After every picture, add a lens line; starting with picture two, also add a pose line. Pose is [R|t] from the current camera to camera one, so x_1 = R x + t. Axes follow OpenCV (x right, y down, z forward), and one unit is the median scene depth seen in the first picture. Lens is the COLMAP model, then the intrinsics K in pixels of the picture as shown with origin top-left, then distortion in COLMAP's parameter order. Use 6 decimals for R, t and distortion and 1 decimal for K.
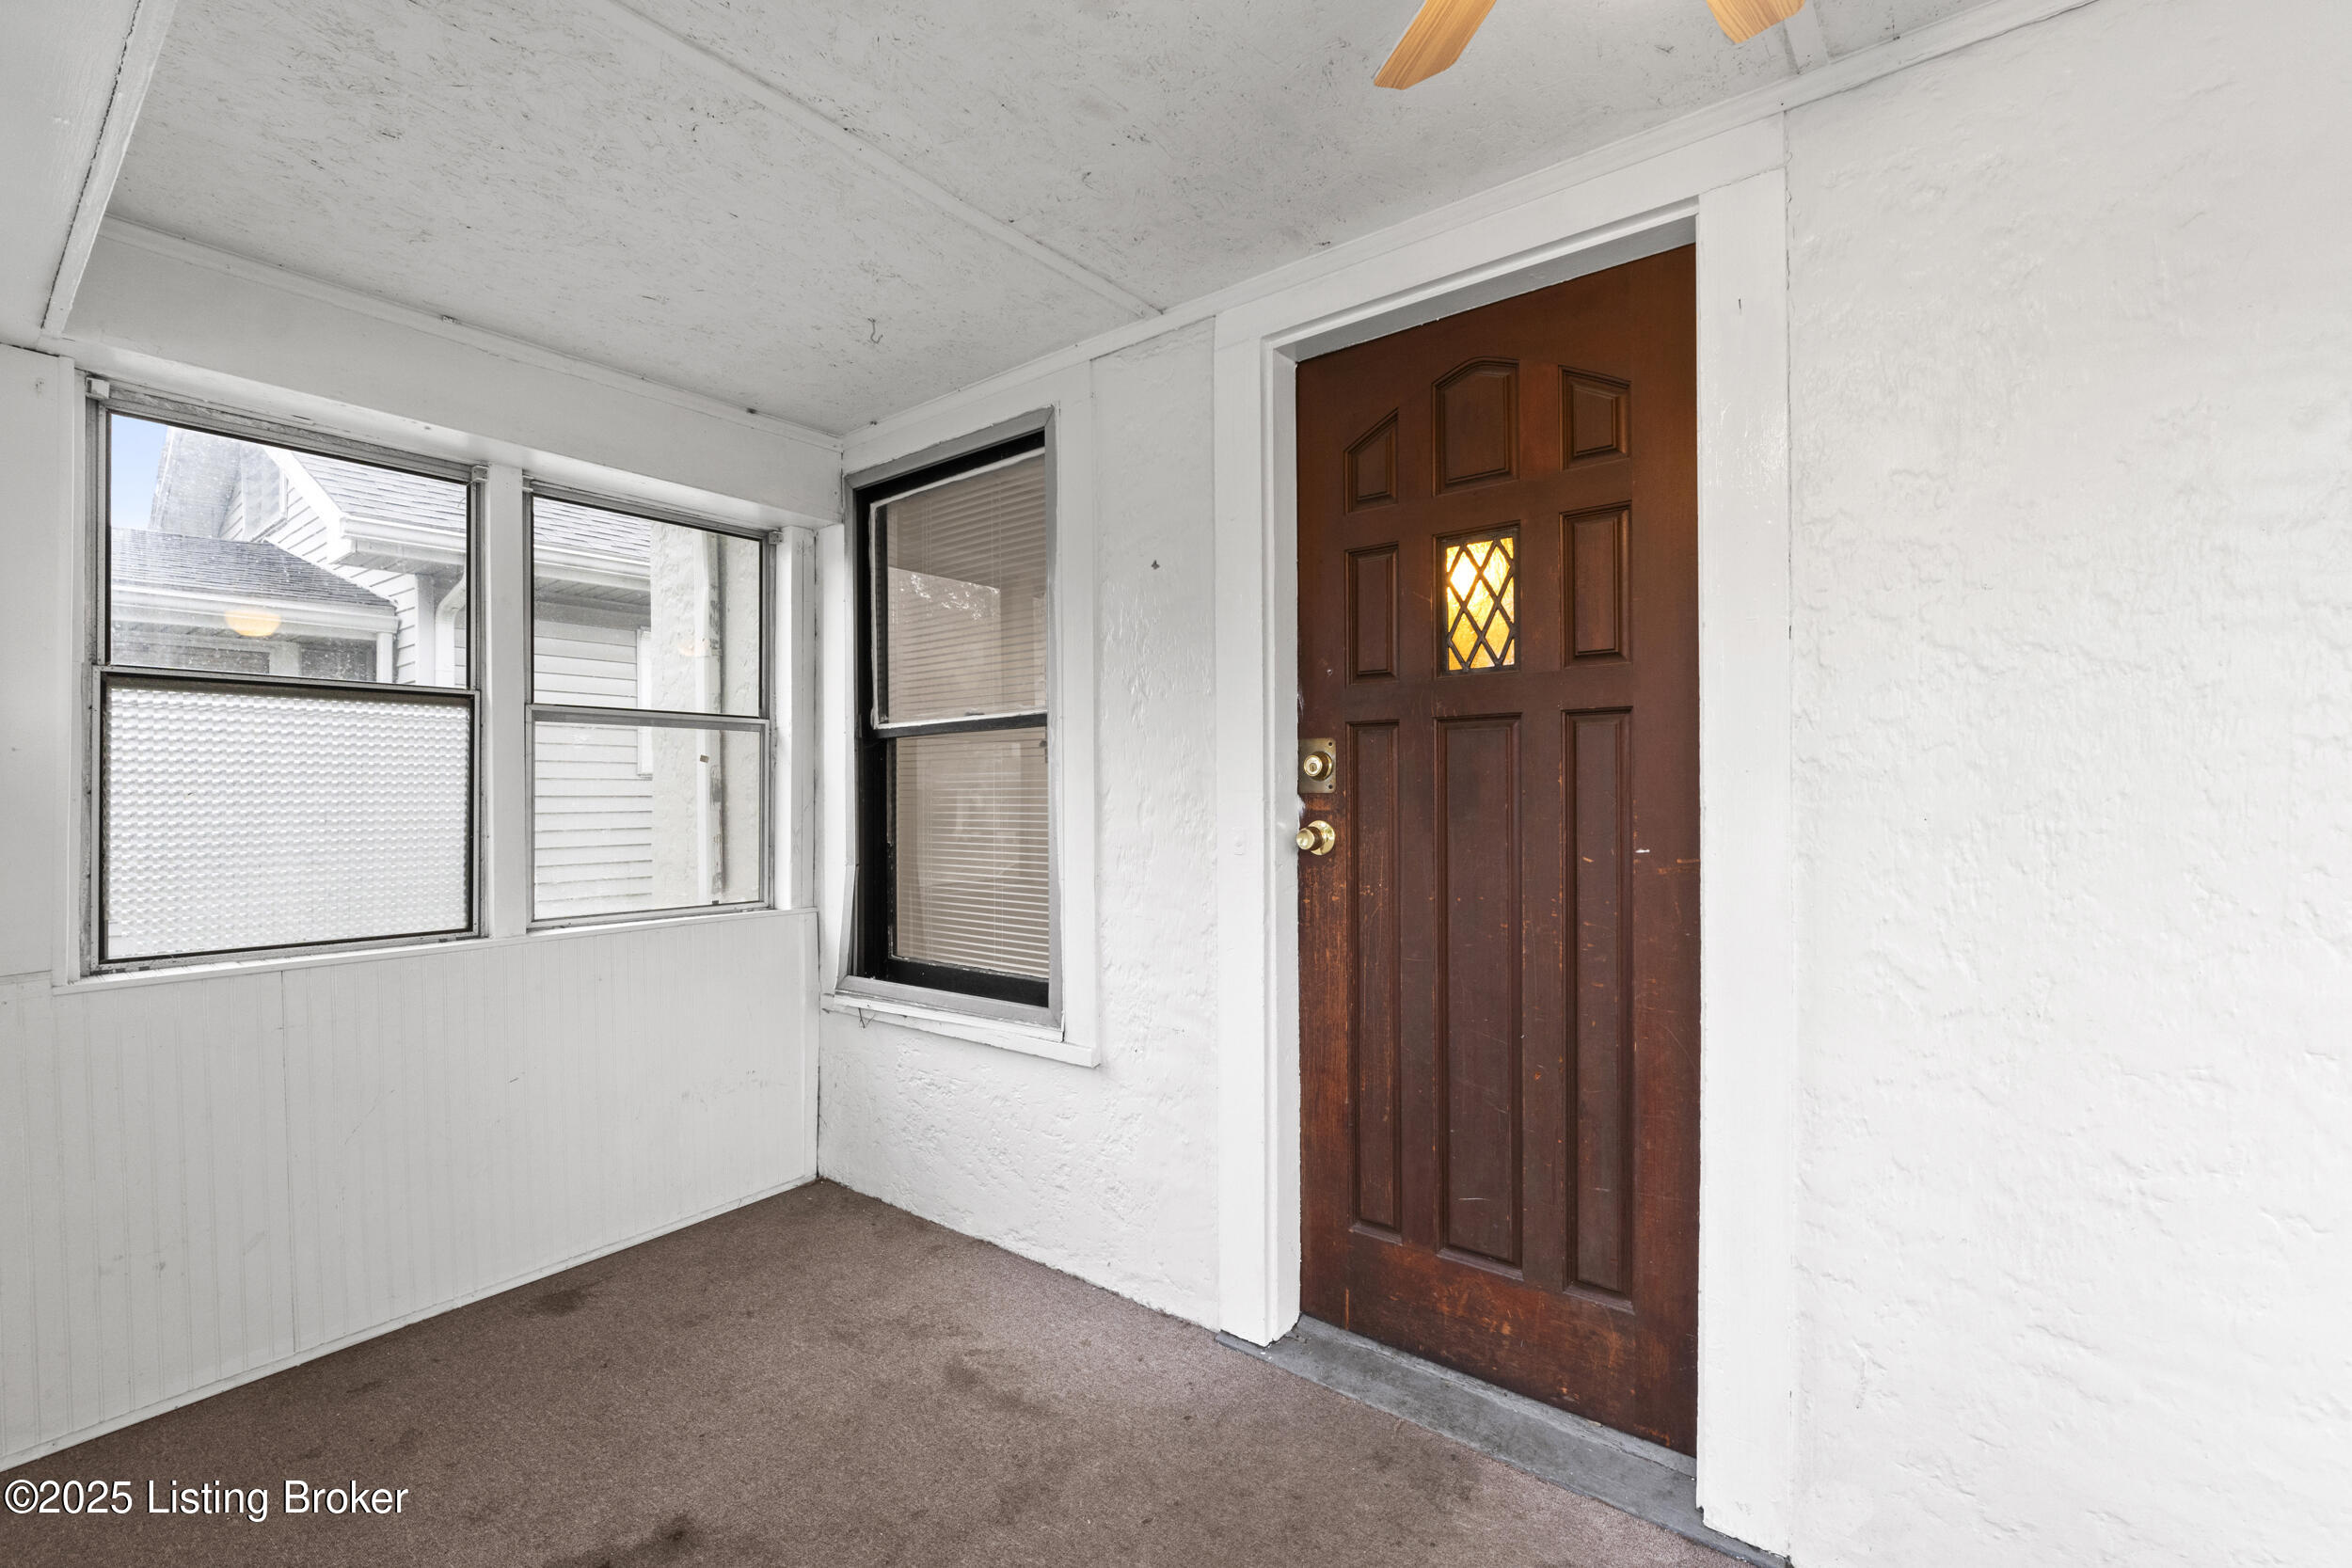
lens RADIAL K [[1029.7, 0, 1190.3], [0, 1029.7, 800.6], [0, 0, 1]] dist [-0.012499, 0.000761]
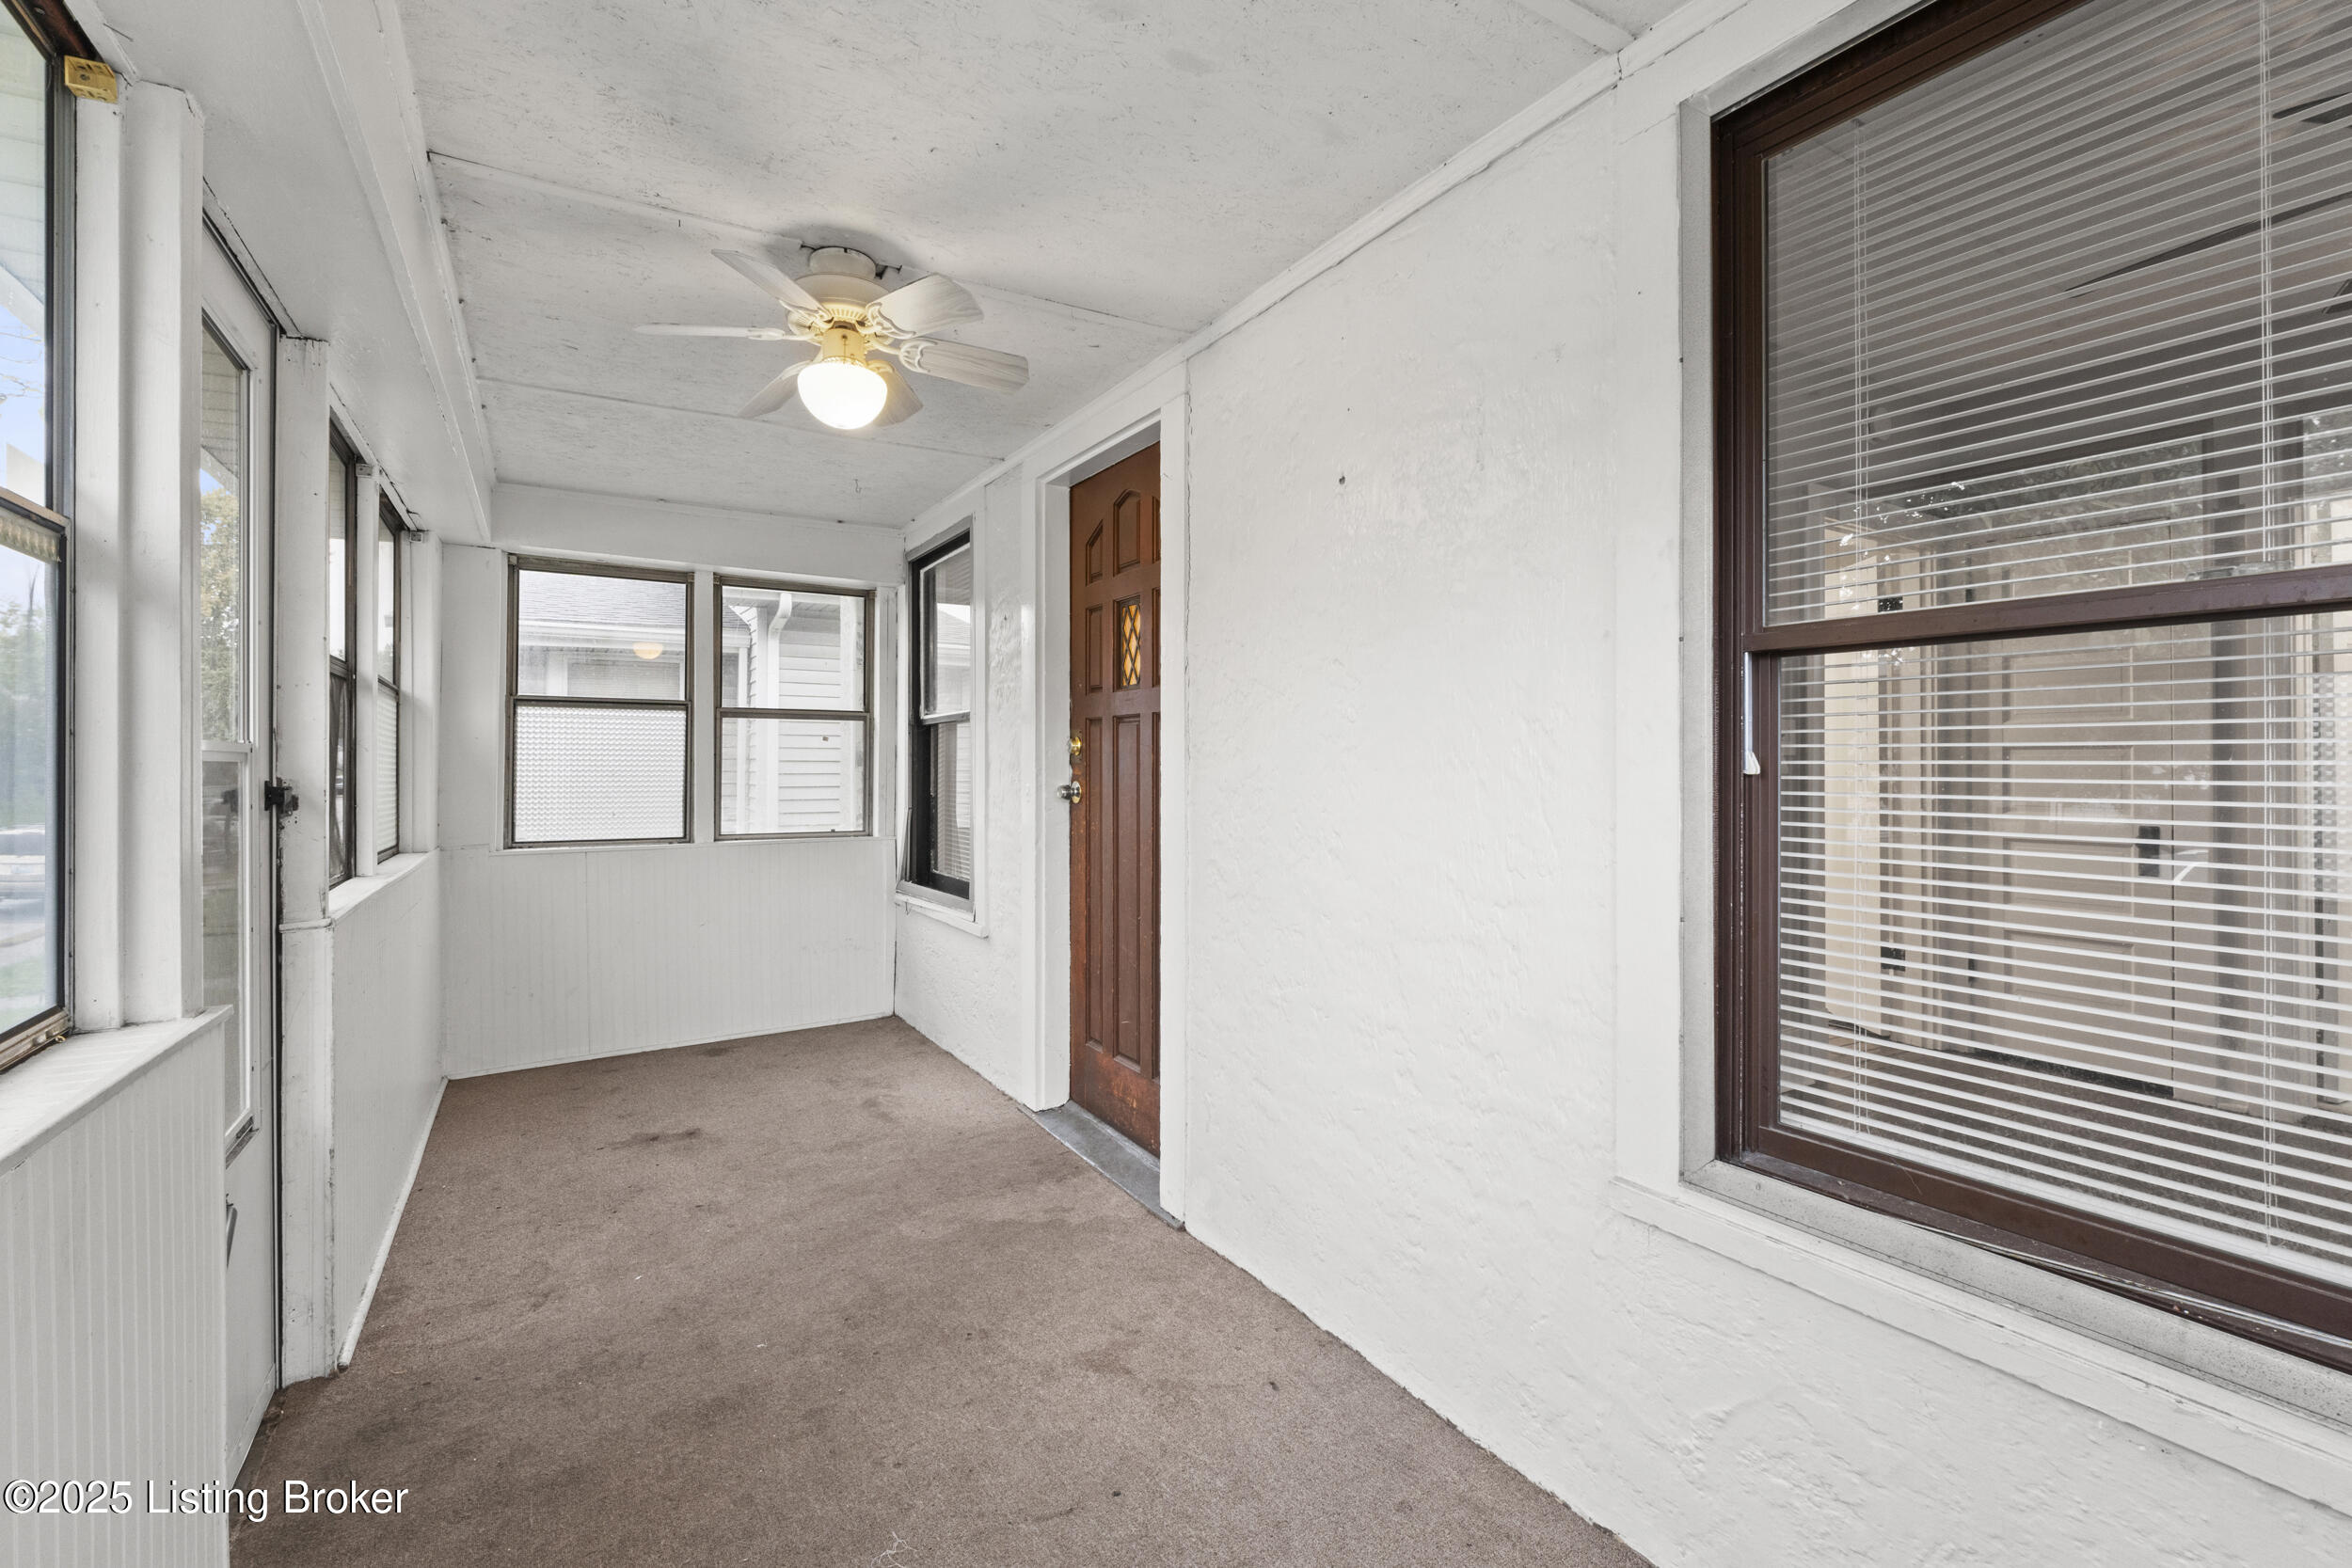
lens RADIAL K [[1029.7, 0, 1159.4], [0, 1029.7, 763.8], [0, 0, 1]] dist [-0.012499, 0.000761]
pose [[0.934460, 0.008128, -0.355976, 0.730824], [-0.009982, 0.999944, -0.003373, -0.002600], [0.355928, 0.006705, 0.934489, -0.380061]]
